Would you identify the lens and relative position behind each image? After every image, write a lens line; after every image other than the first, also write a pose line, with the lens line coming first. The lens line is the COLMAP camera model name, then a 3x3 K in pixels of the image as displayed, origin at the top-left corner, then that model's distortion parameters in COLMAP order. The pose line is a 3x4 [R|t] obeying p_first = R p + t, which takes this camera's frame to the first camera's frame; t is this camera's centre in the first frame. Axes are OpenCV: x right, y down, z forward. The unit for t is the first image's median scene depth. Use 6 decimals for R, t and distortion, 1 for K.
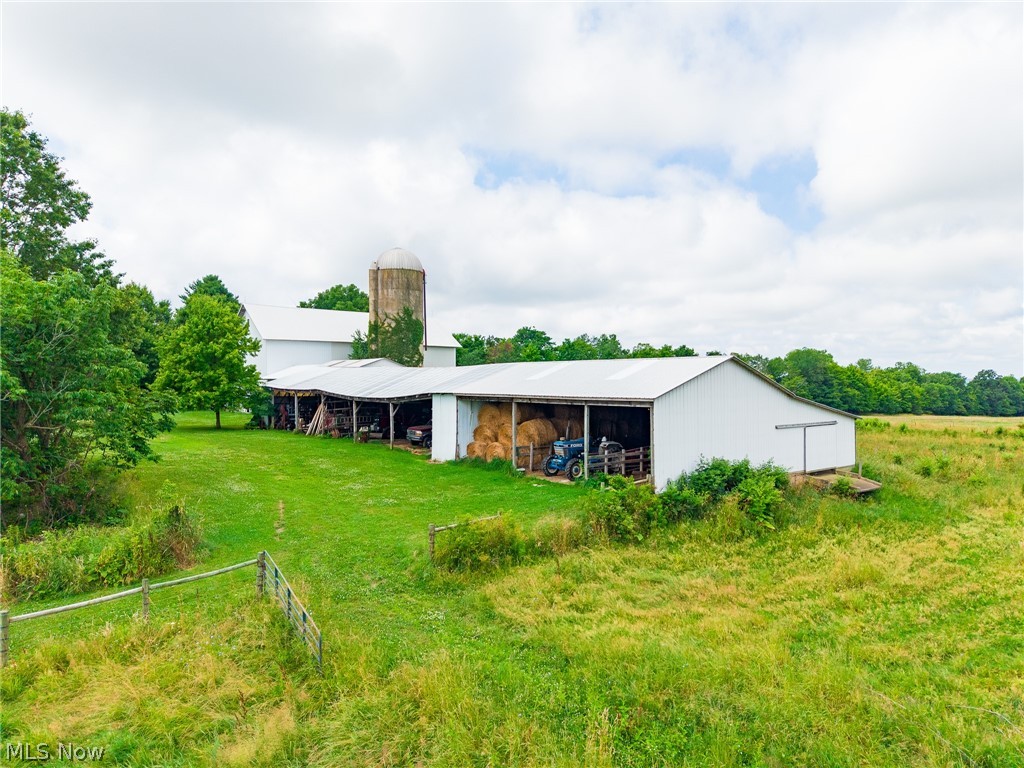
lens RADIAL K [[712.0, 0, 506.3], [0, 712.0, 384.3], [0, 0, 1]] dist [0.077435, -0.003932]
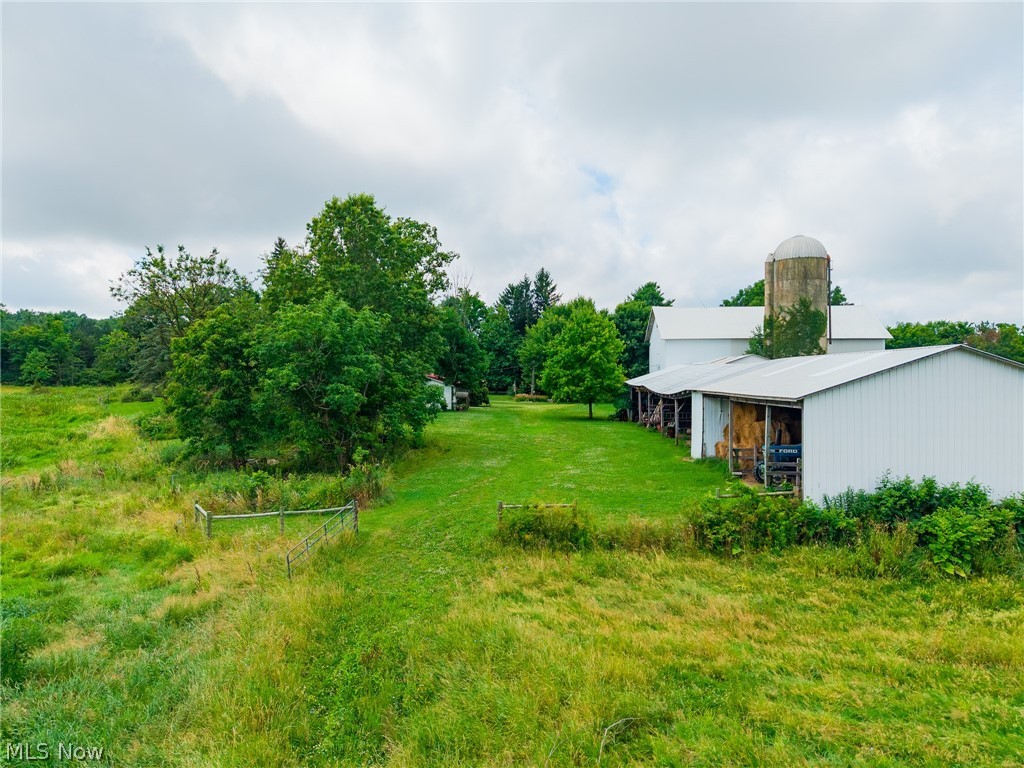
lens RADIAL K [[712.0, 0, 506.3], [0, 712.0, 384.3], [0, 0, 1]] dist [0.077435, -0.003932]
pose [[0.745308, 0.006349, -0.666690, 0.199114], [-0.003132, 0.999977, 0.006022, -0.000735], [0.666713, -0.002401, 0.745311, 0.043415]]
